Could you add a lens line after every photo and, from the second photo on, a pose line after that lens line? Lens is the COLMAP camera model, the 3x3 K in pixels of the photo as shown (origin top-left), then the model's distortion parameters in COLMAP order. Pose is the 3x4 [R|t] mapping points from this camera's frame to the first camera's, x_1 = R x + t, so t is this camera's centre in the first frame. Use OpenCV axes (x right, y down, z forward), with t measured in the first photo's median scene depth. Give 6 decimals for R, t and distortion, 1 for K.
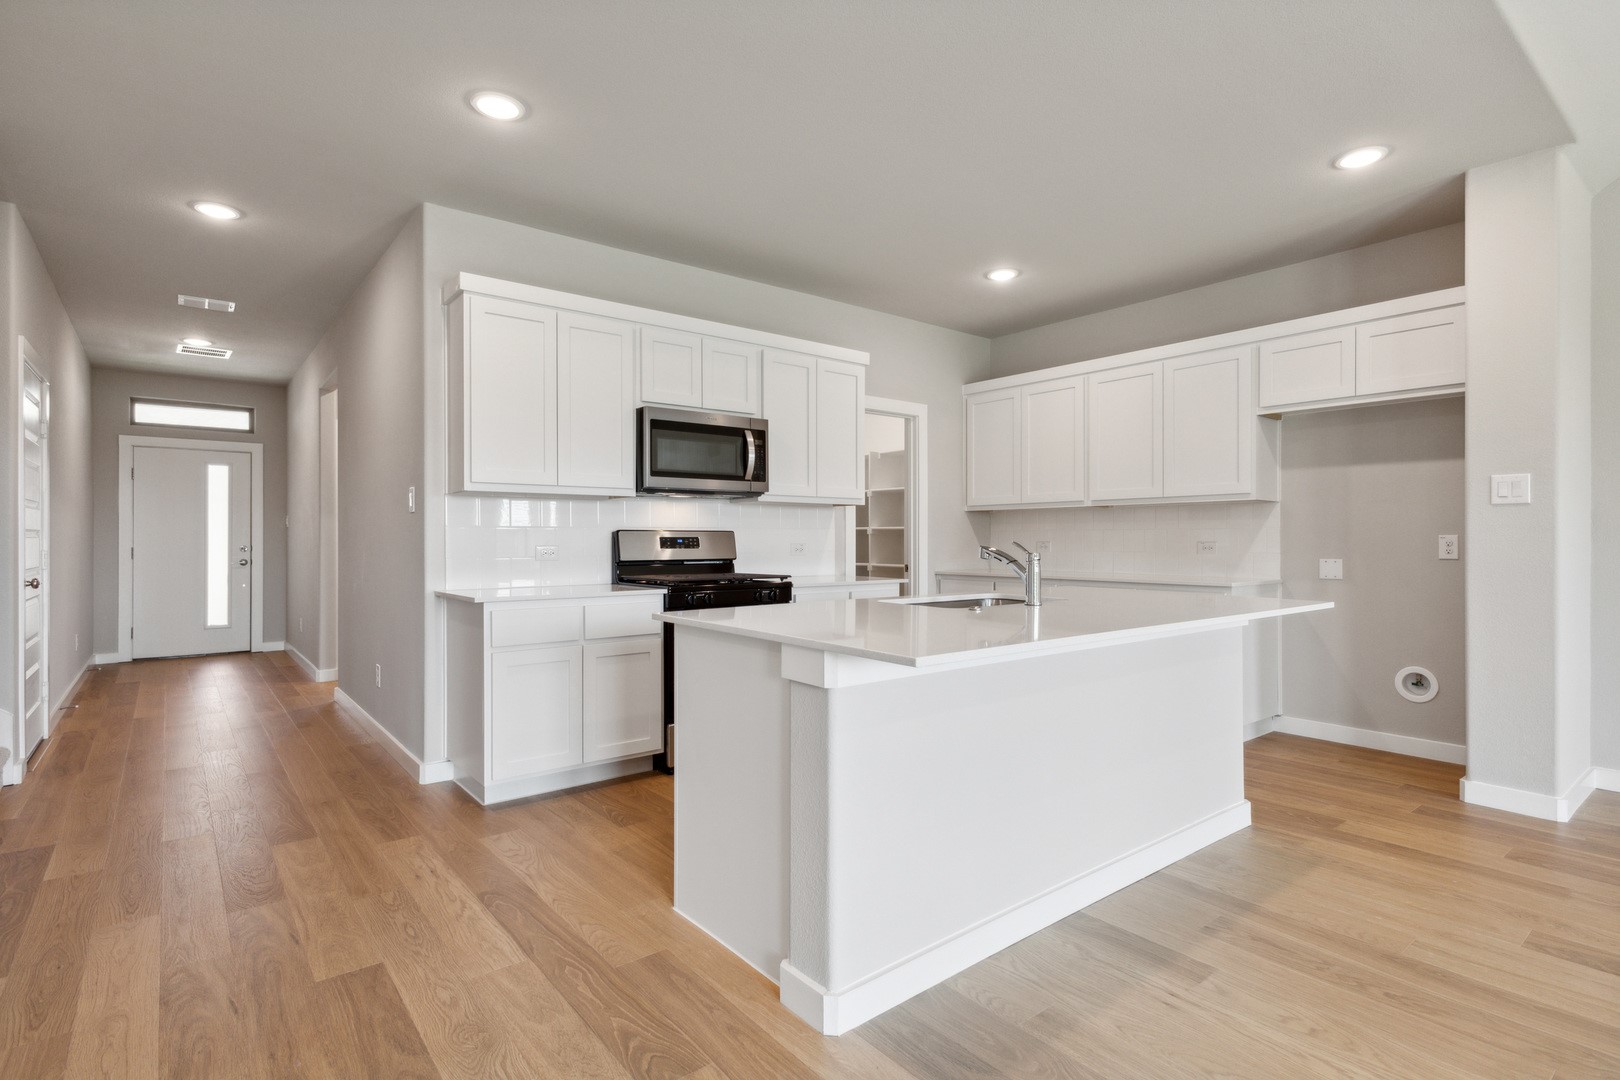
lens RADIAL K [[800.0, 0, 811.4], [0, 800.0, 537.8], [0, 0, 1]] dist [0.007204, 0.000352]
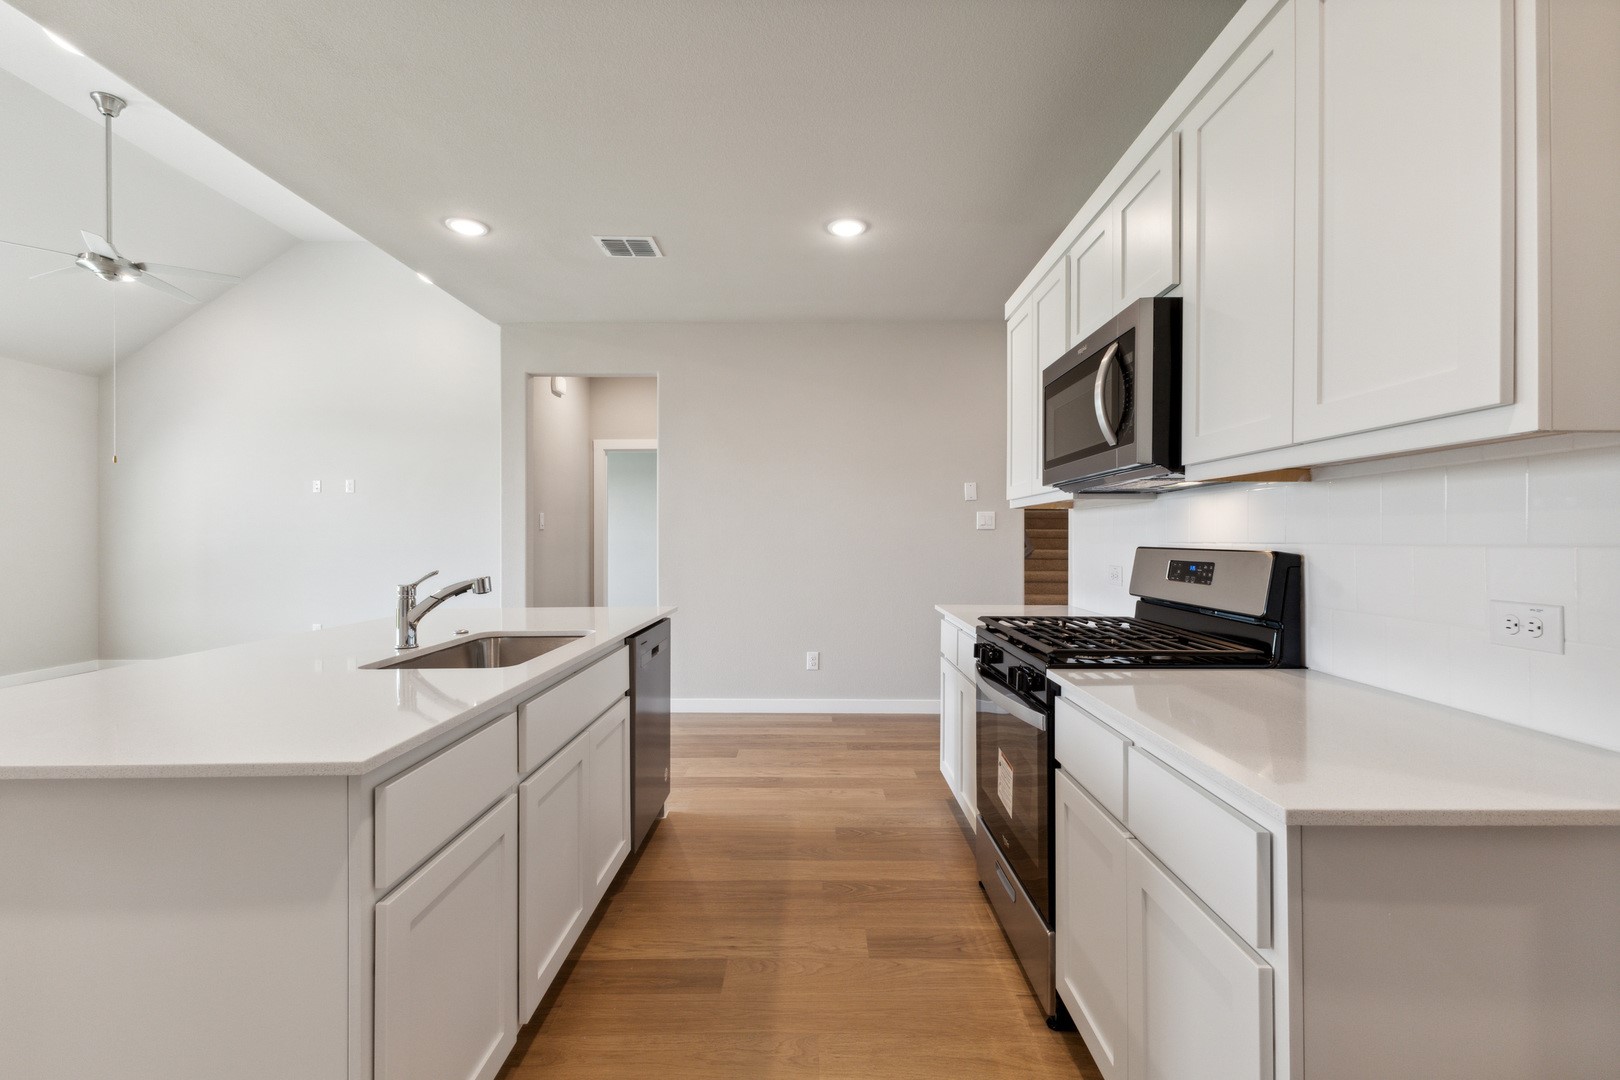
lens RADIAL K [[686.2, 0, 811.7], [0, 686.2, 541.8], [0, 0, 1]] dist [0.015185, -0.000089]
pose [[-0.632497, 0.014057, -0.774435, 0.433020], [0.018210, 0.999829, 0.003275, -0.024480], [0.774349, -0.012031, -0.632645, 1.362535]]
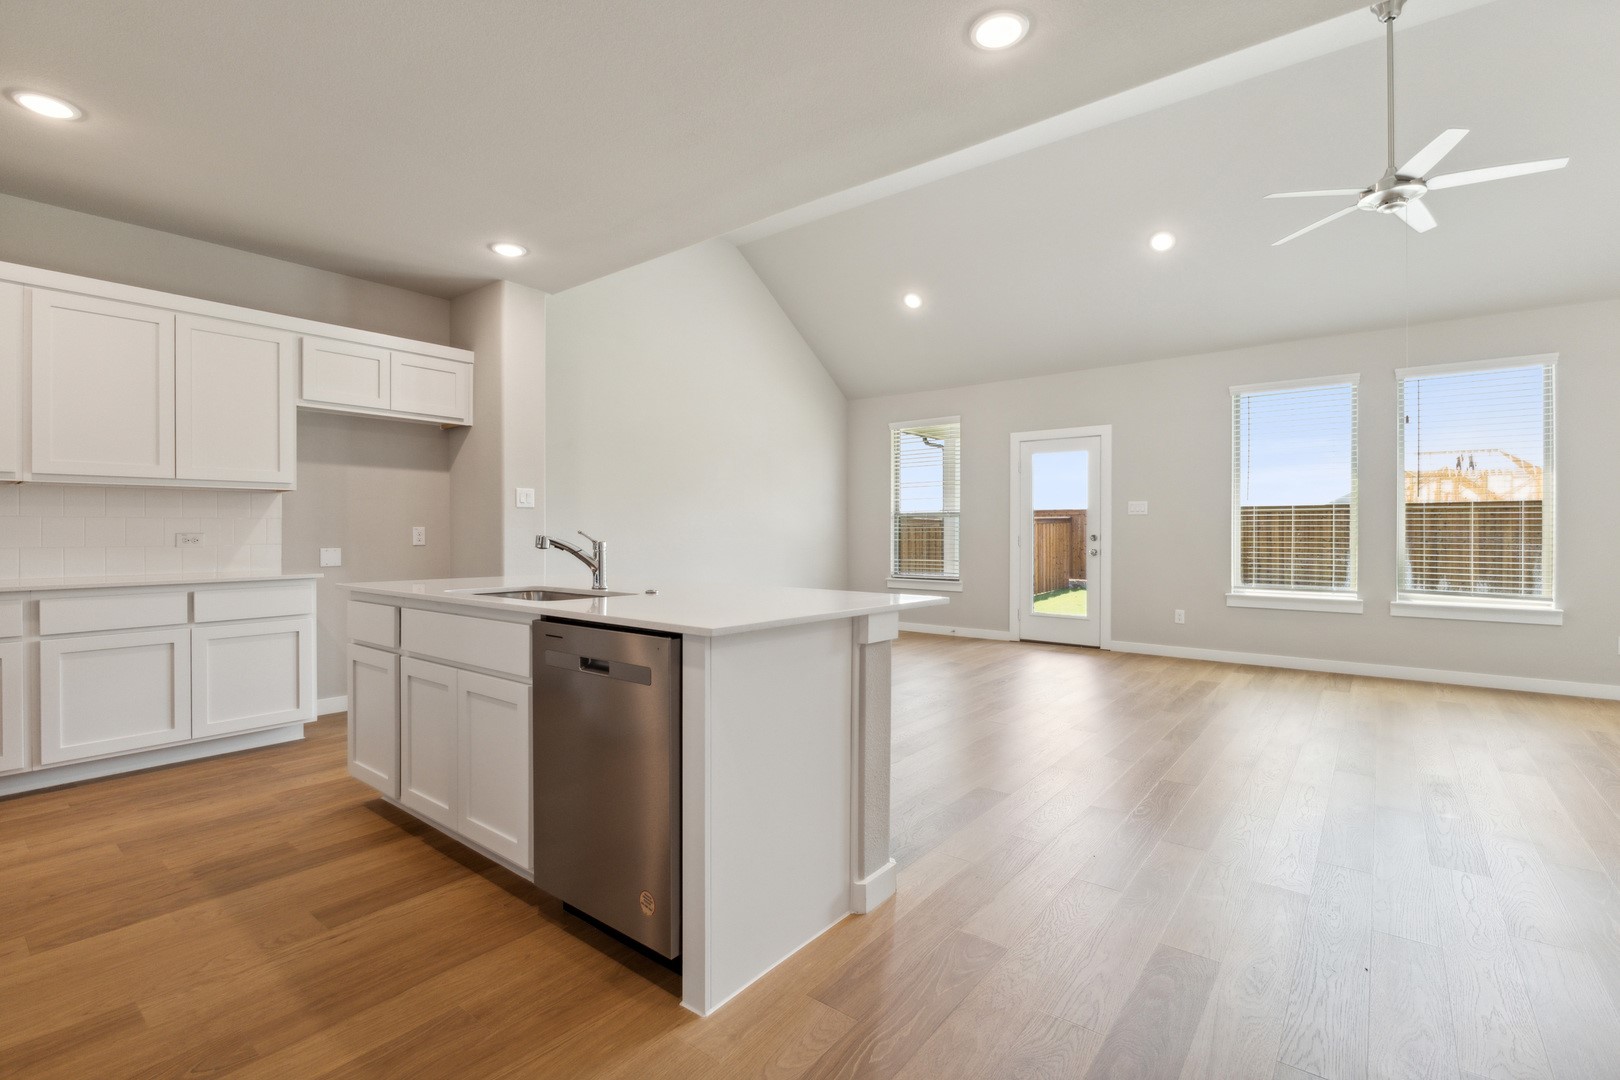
lens RADIAL K [[731.1, 0, 812.1], [0, 731.1, 535.5], [0, 0, 1]] dist [-0.014537, -0.000559]
pose [[-0.227317, -0.006360, 0.973800, -0.581928], [-0.001628, 0.999980, 0.006151, 0.002367], [-0.973819, -0.000187, -0.227323, 0.714937]]
